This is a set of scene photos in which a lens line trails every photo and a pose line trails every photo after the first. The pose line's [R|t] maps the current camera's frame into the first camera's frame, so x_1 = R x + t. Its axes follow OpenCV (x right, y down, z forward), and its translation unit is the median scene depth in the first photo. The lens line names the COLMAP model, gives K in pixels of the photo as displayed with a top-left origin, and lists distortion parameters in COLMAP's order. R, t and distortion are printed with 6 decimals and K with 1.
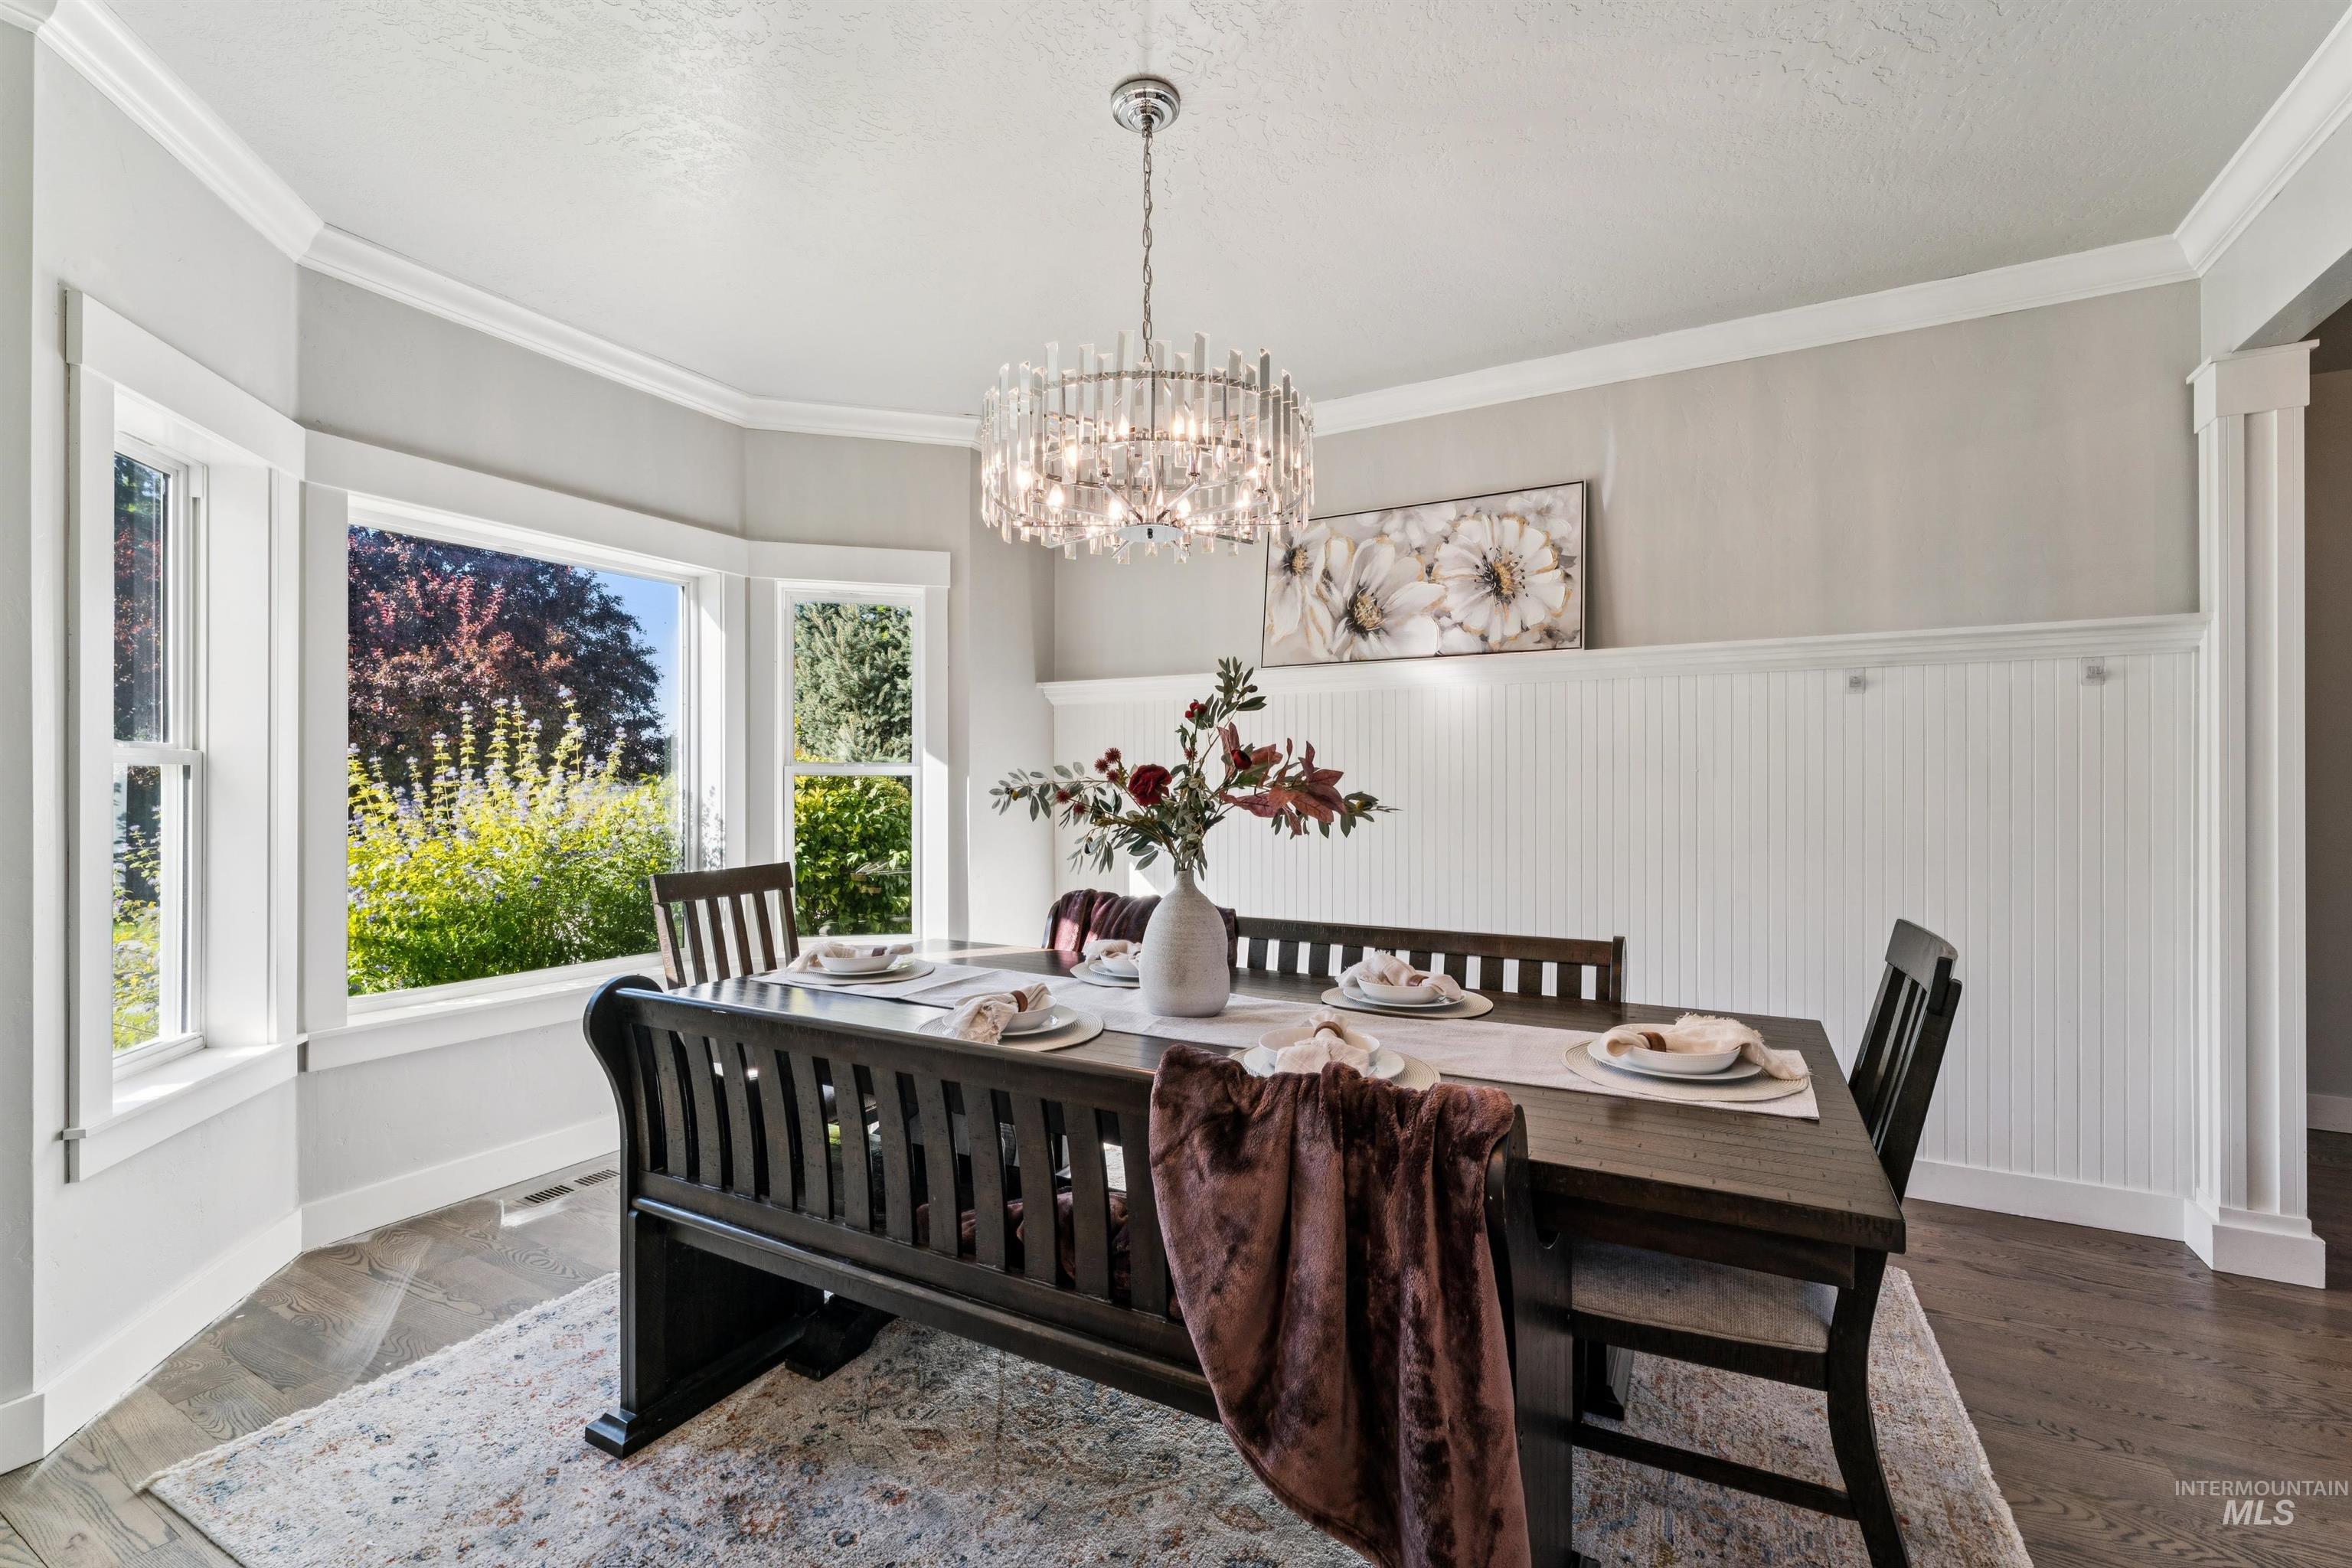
lens RADIAL K [[1002.9, 0, 1165.5], [0, 1002.9, 784.9], [0, 0, 1]] dist [-0.004061, 0.000288]
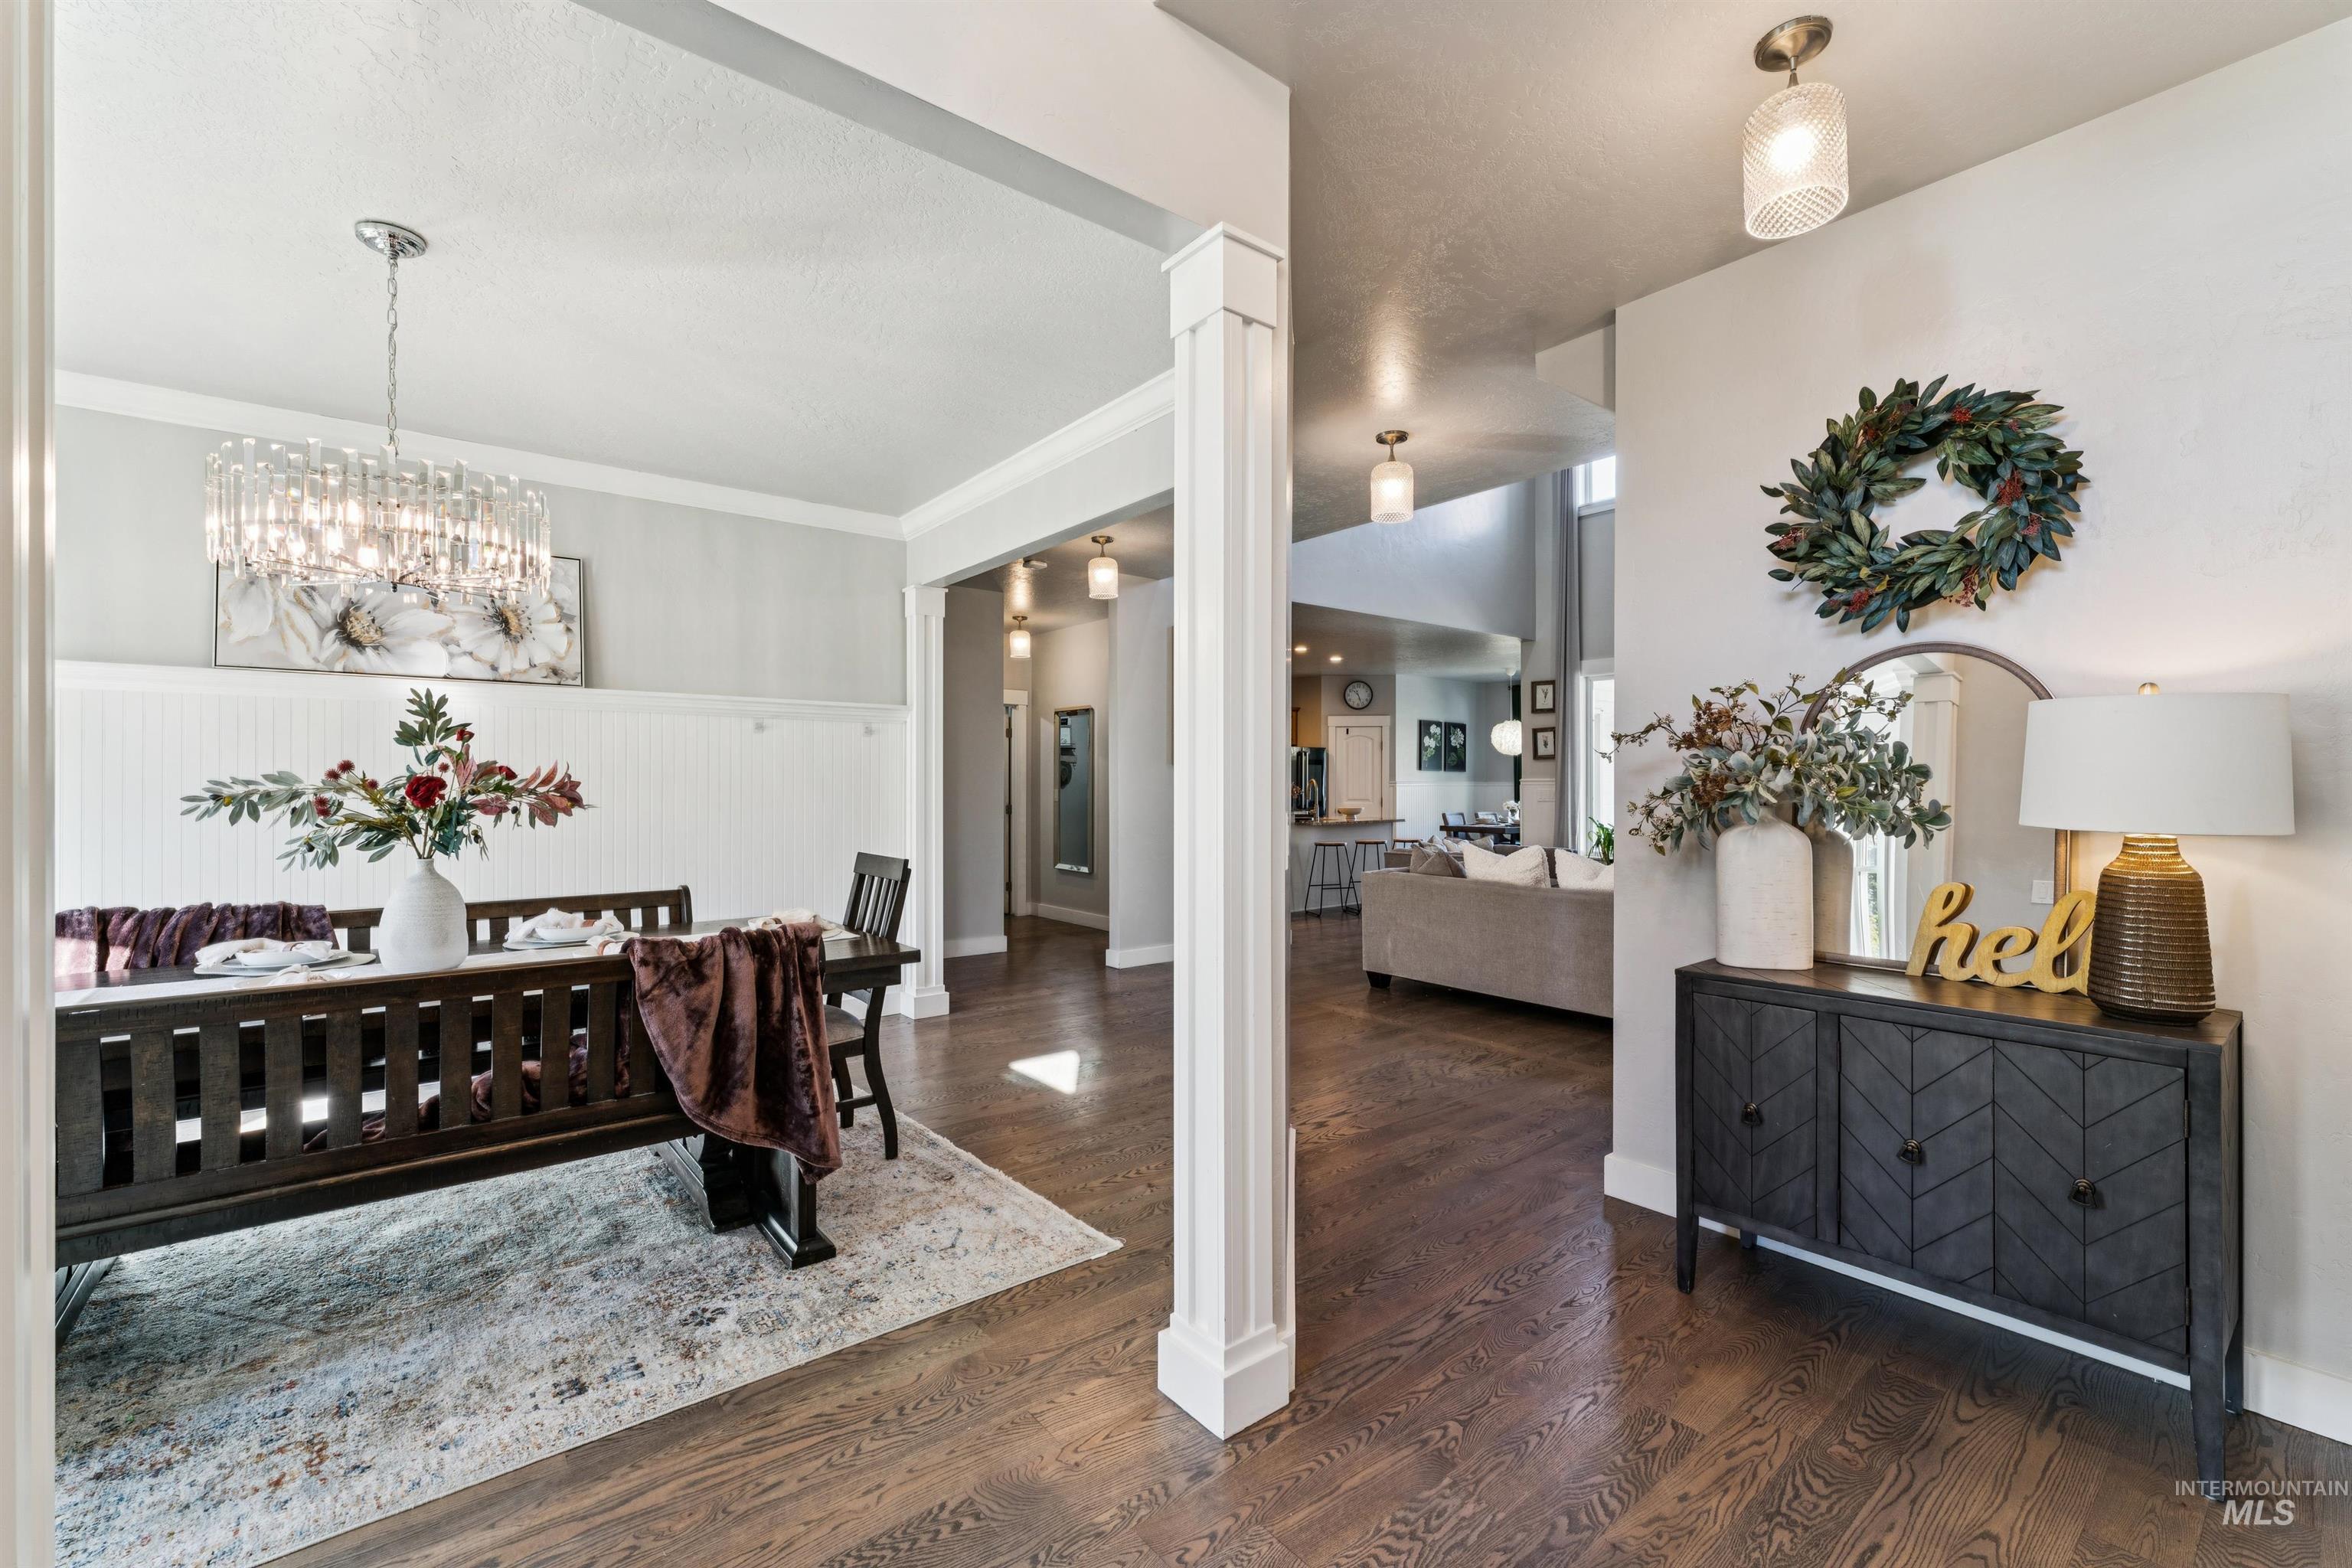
lens RADIAL K [[1002.9, 0, 1176.1], [0, 1002.9, 785.7], [0, 0, 1]] dist [-0.004061, 0.000288]
pose [[0.384289, 0.000494, 0.923213, -0.545170], [-0.000212, 1.000000, -0.000447, -0.005127], [-0.923213, -0.000024, 0.384289, -0.252349]]
